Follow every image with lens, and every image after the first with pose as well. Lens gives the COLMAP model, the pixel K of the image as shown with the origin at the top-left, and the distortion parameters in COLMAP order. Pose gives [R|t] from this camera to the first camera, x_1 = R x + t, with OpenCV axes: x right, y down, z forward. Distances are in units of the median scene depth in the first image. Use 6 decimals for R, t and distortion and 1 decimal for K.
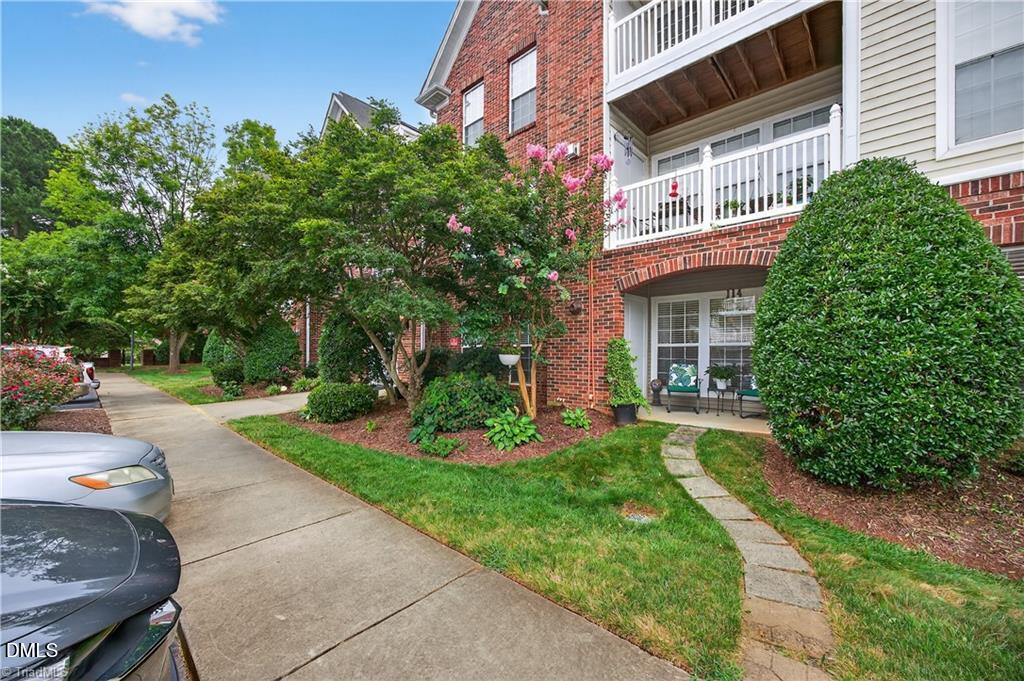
lens RADIAL K [[396.2, 0, 518.4], [0, 396.2, 336.5], [0, 0, 1]] dist [-0.002172, 0.000038]
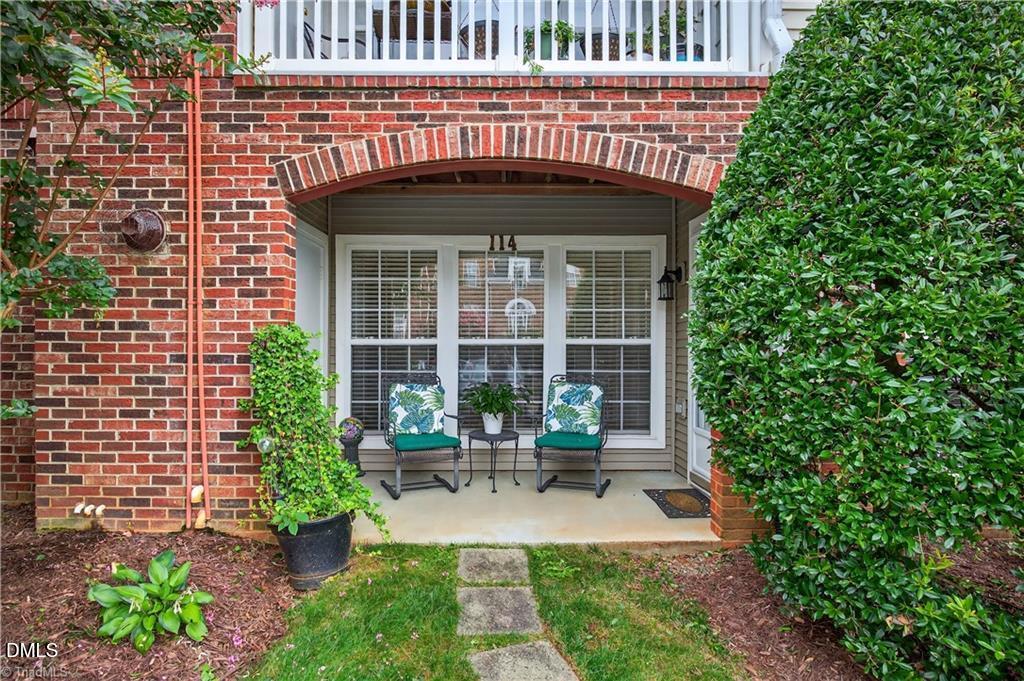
lens RADIAL K [[567.8, 0, 511.9], [0, 567.8, 354.9], [0, 0, 1]] dist [-0.005514, -0.000817]
pose [[0.738699, -0.010534, 0.673954, 0.056936], [-0.026163, 0.998676, 0.044287, 0.003855], [-0.673528, -0.050347, 0.737445, 0.473697]]
